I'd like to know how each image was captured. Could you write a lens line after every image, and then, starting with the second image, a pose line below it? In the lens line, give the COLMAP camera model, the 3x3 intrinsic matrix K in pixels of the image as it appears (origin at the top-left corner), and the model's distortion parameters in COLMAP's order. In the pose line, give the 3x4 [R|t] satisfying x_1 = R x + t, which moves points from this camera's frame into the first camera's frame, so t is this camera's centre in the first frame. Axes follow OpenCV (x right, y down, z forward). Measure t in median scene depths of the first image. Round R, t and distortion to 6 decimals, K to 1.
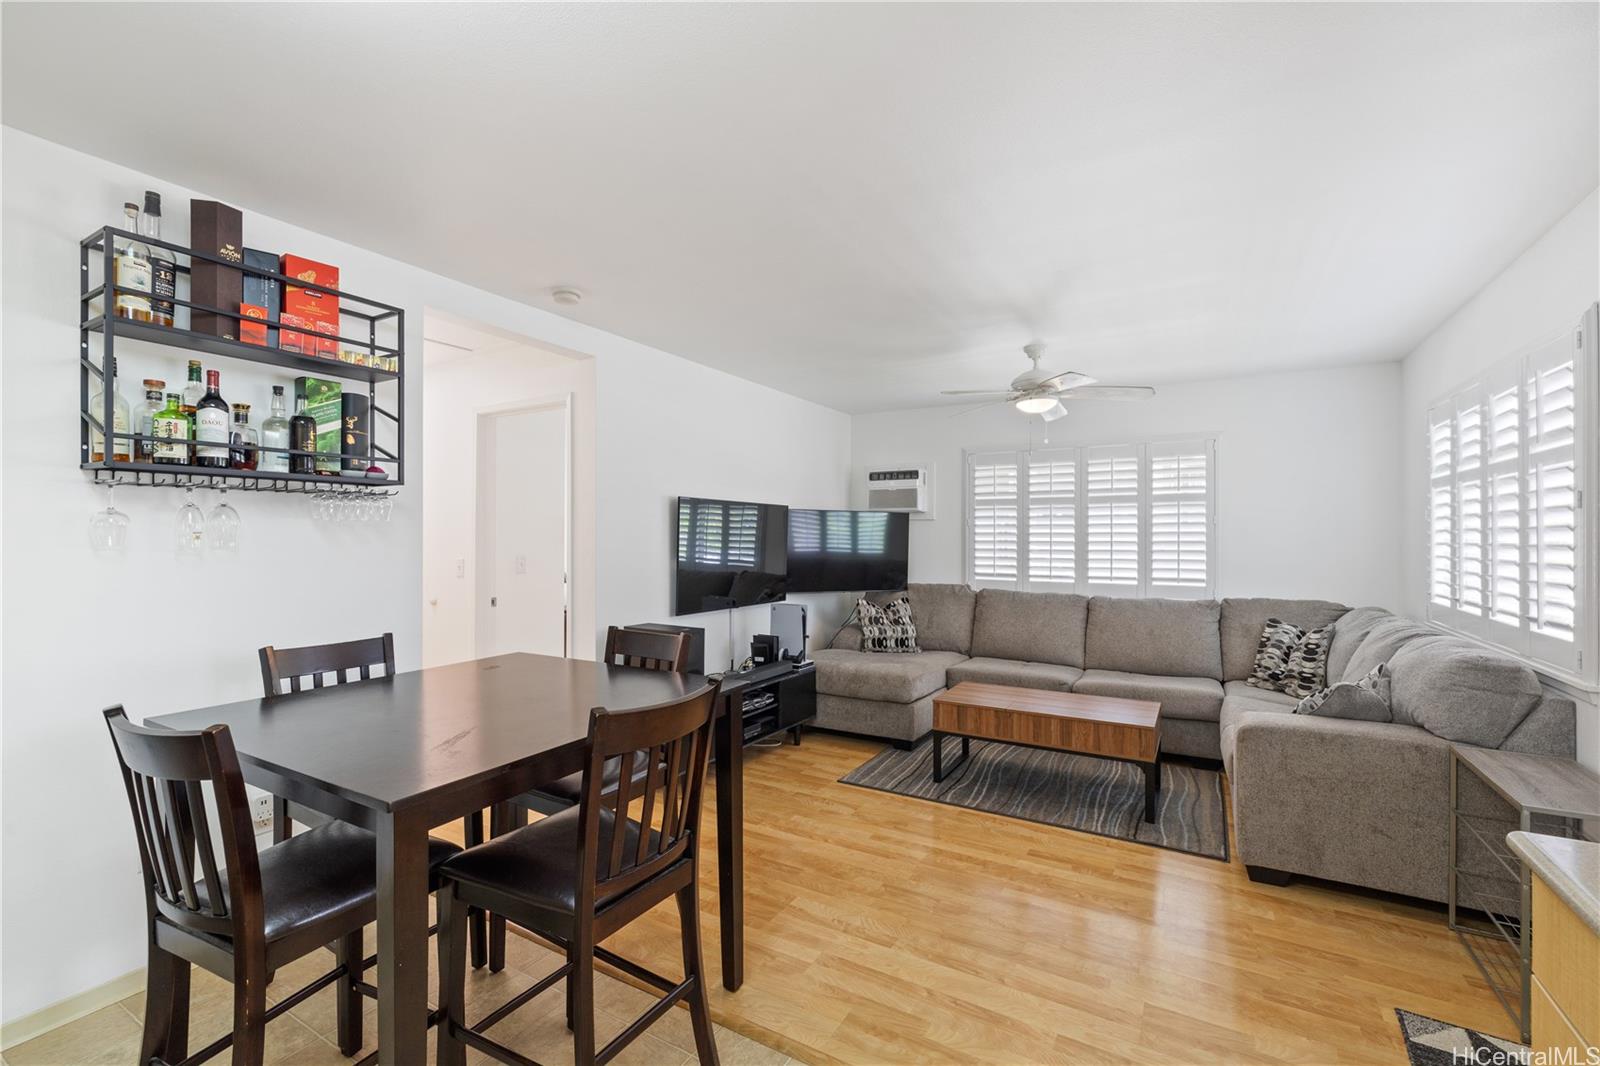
lens RADIAL K [[682.3, 0, 822.3], [0, 682.3, 536.0], [0, 0, 1]] dist [0.000245, -0.000104]
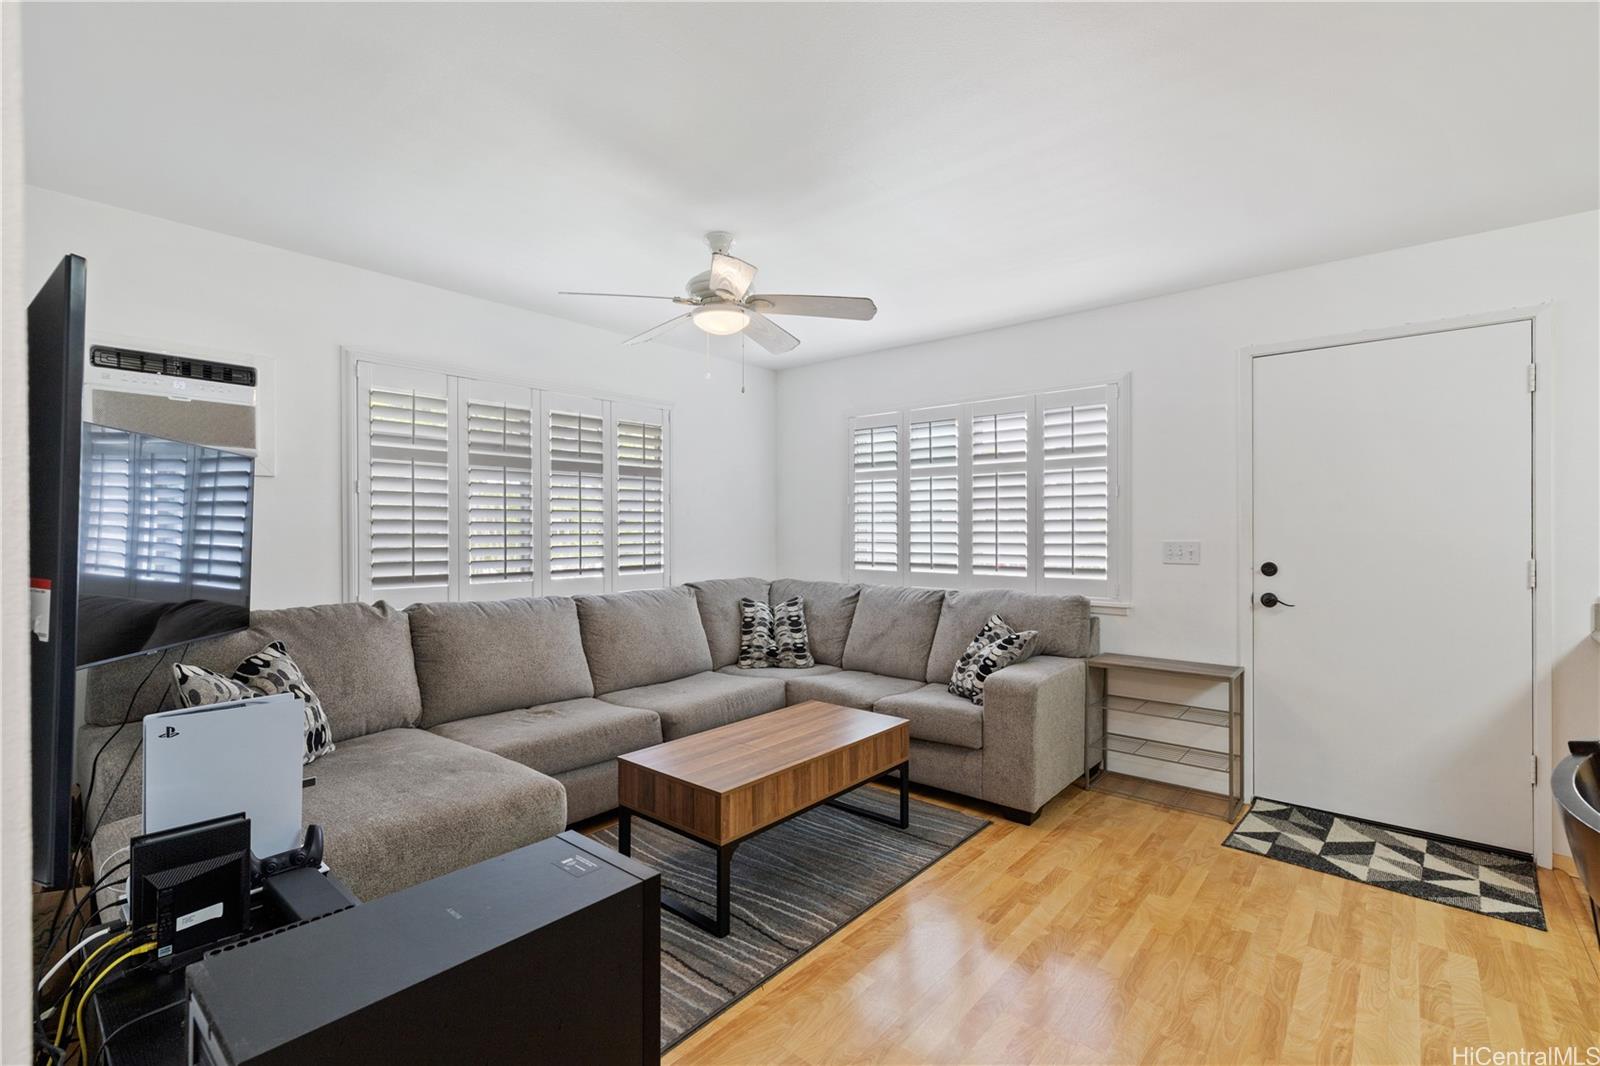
lens RADIAL K [[700.6, 0, 800.0], [0, 700.6, 533.0], [0, 0, 1]] dist [0.001629, -0.000120]
pose [[0.198121, -0.006488, 0.980156, -0.351370], [0.001419, 0.999979, 0.006332, 0.018436], [-0.980177, 0.000136, 0.198126, 0.736455]]
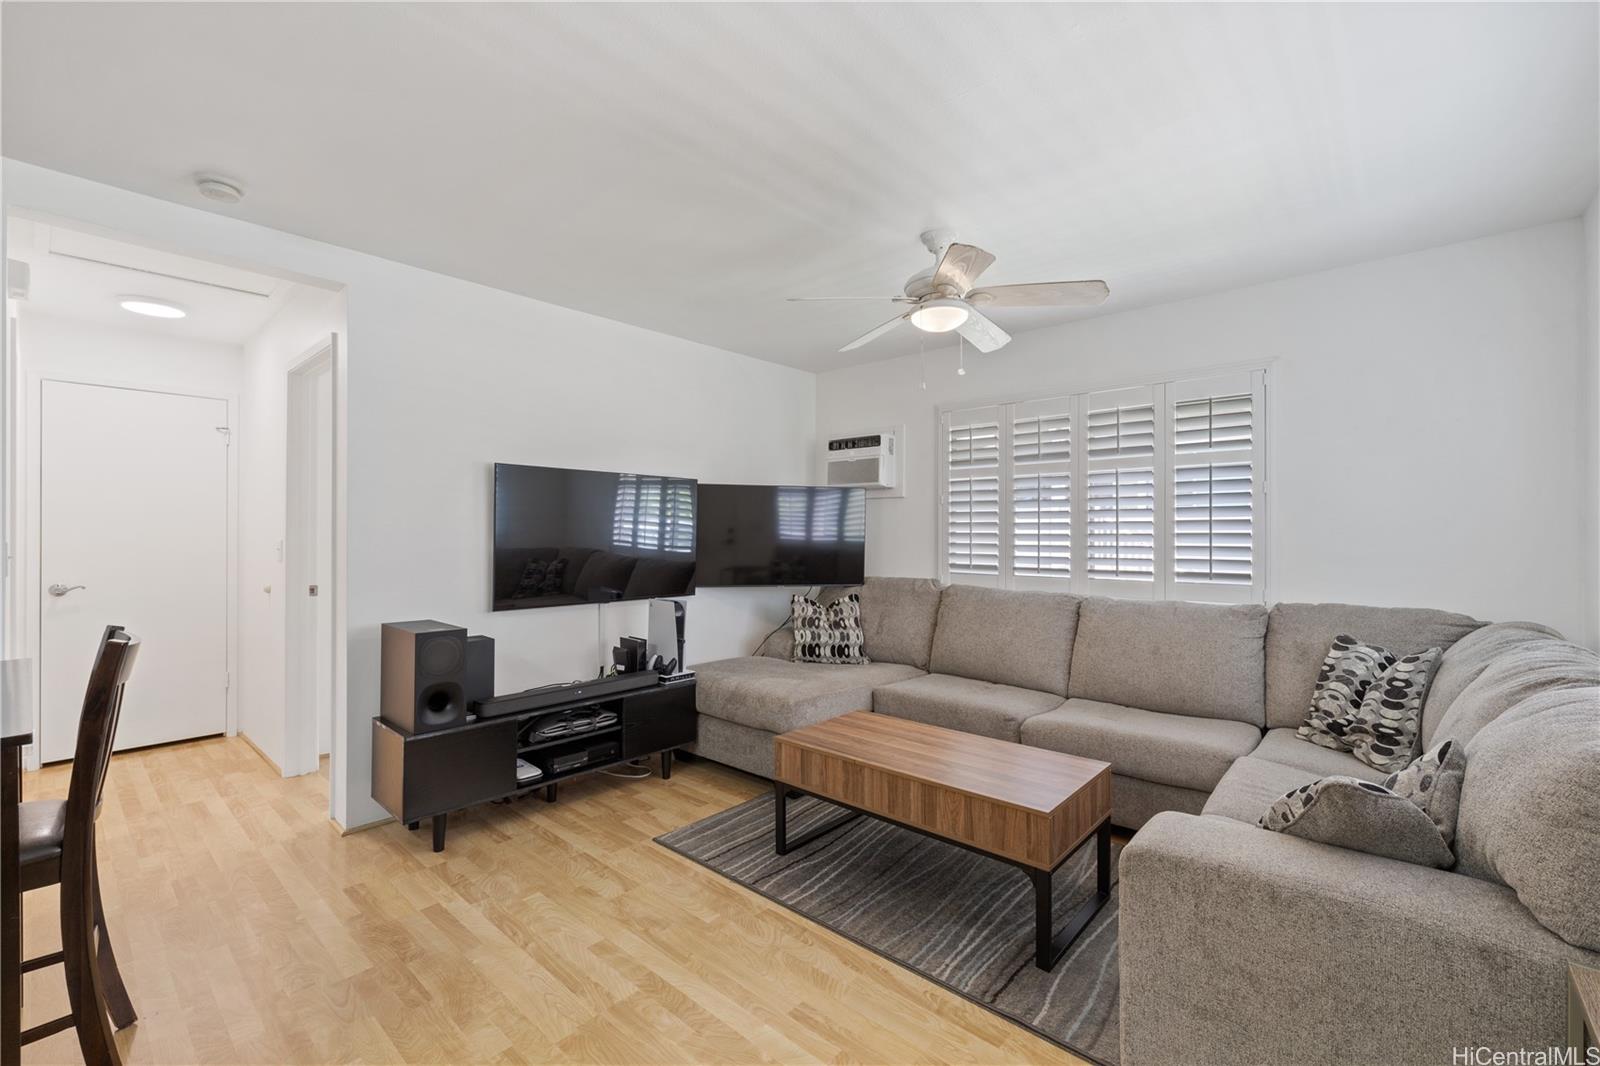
lens RADIAL K [[679.0, 0, 821.6], [0, 679.0, 532.7], [0, 0, 1]] dist [0.000650, 0.000016]
pose [[0.980174, -0.000913, -0.198136, 0.314455], [0.001003, 0.999999, 0.000352, 0.023754], [0.198135, -0.000543, 0.980175, 0.283750]]
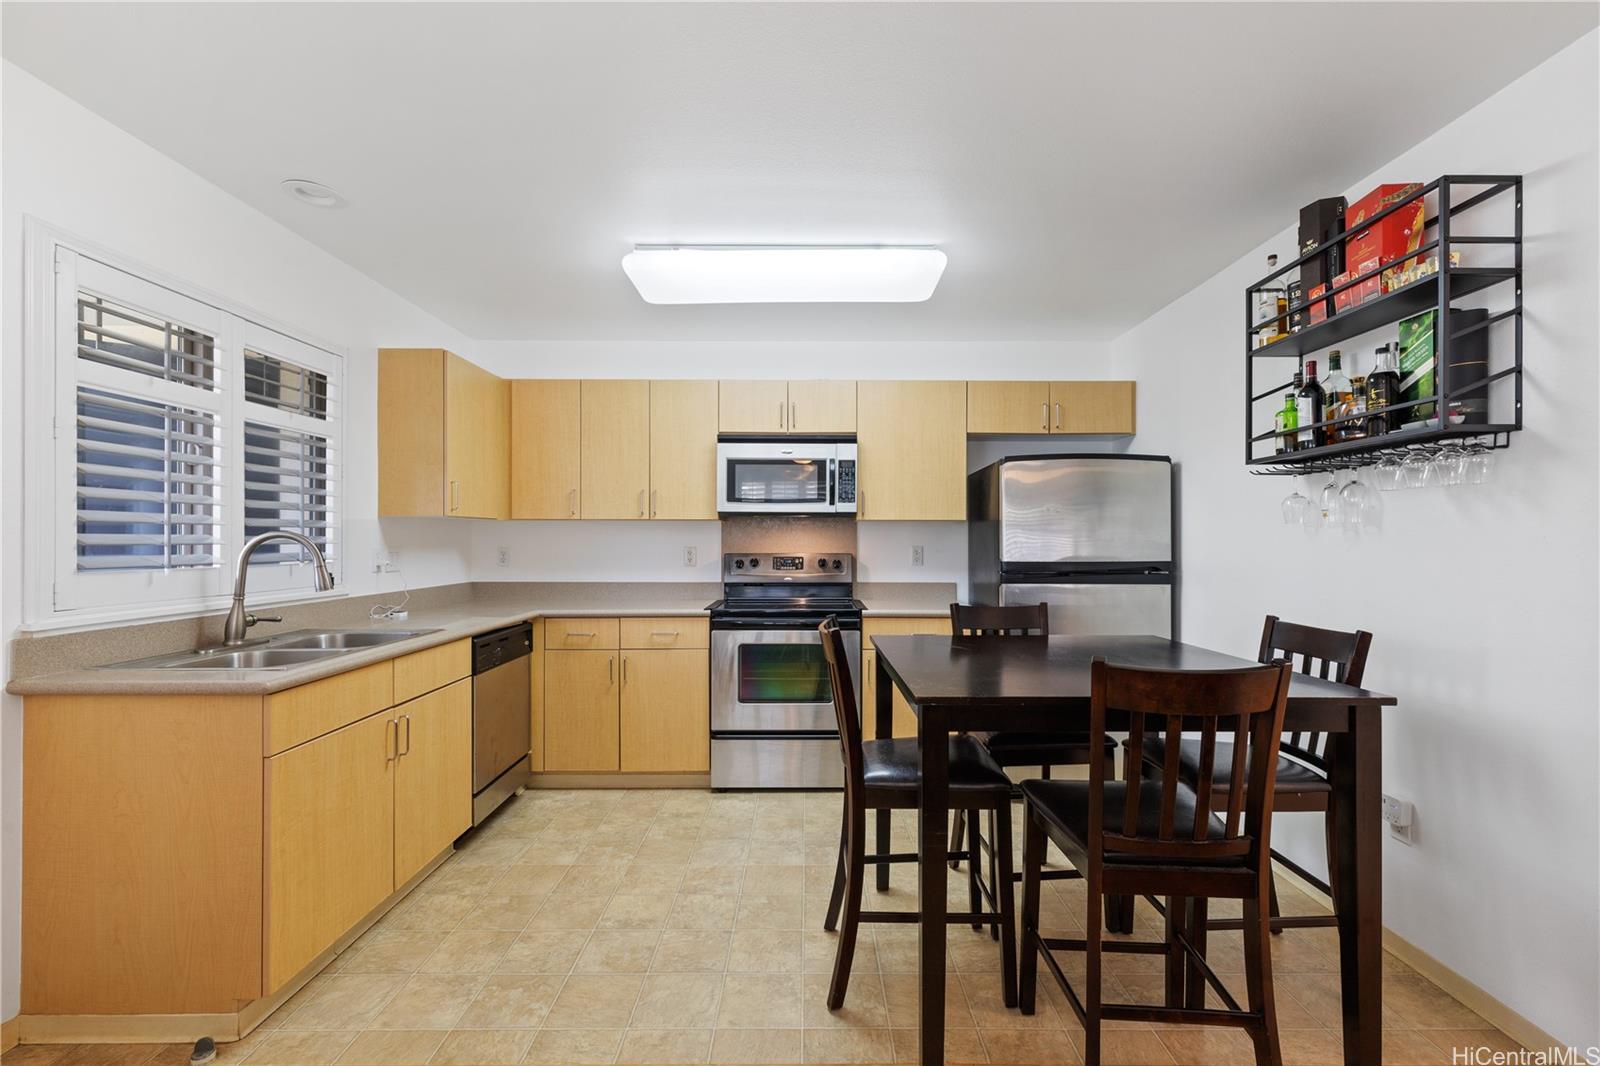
lens RADIAL K [[700.6, 0, 800.0], [0, 700.6, 533.0], [0, 0, 1]] dist [0.001629, -0.000120]
pose [[-0.877259, -0.008501, -0.479943, 0.176541], [-0.003436, 0.999929, -0.011432, 0.023523], [0.480006, -0.008380, -0.877225, 0.784797]]
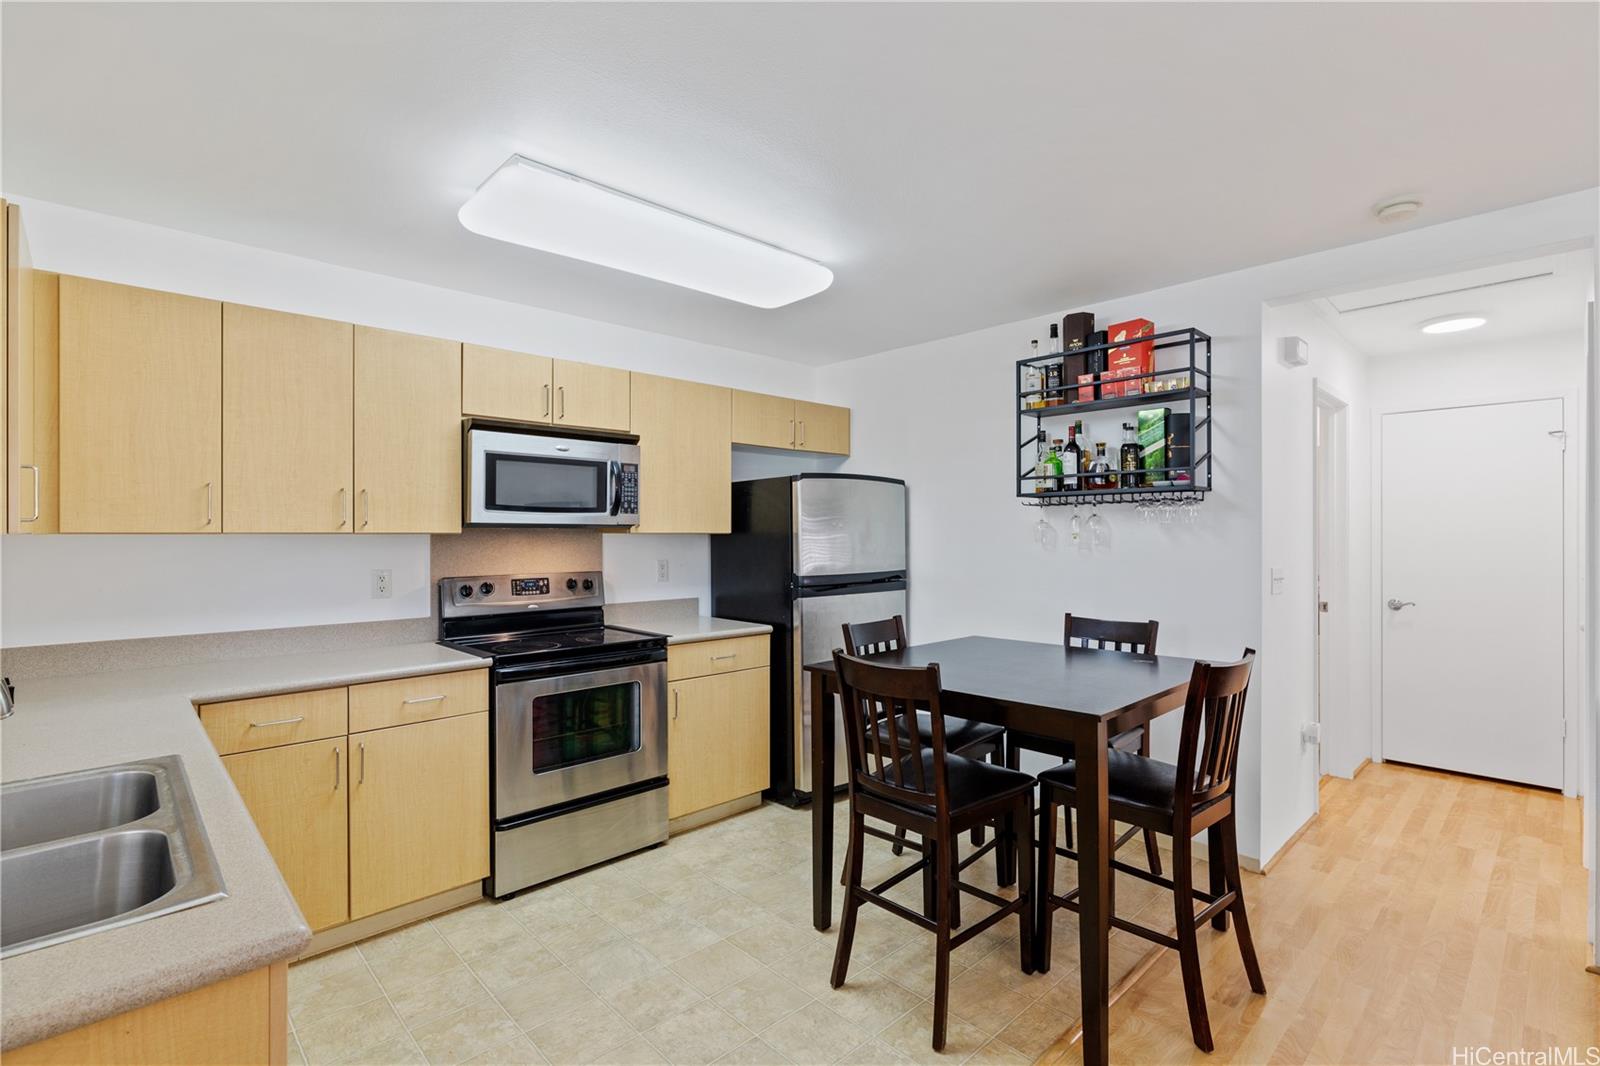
lens RADIAL K [[744.0, 0, 808.3], [0, 744.0, 528.5], [0, 0, 1]] dist [-0.001120, -0.000083]
pose [[-0.290316, -0.006593, -0.956908, 0.417398], [0.001532, 0.999972, -0.007354, -0.002884], [0.956930, -0.003601, -0.290298, 0.454143]]
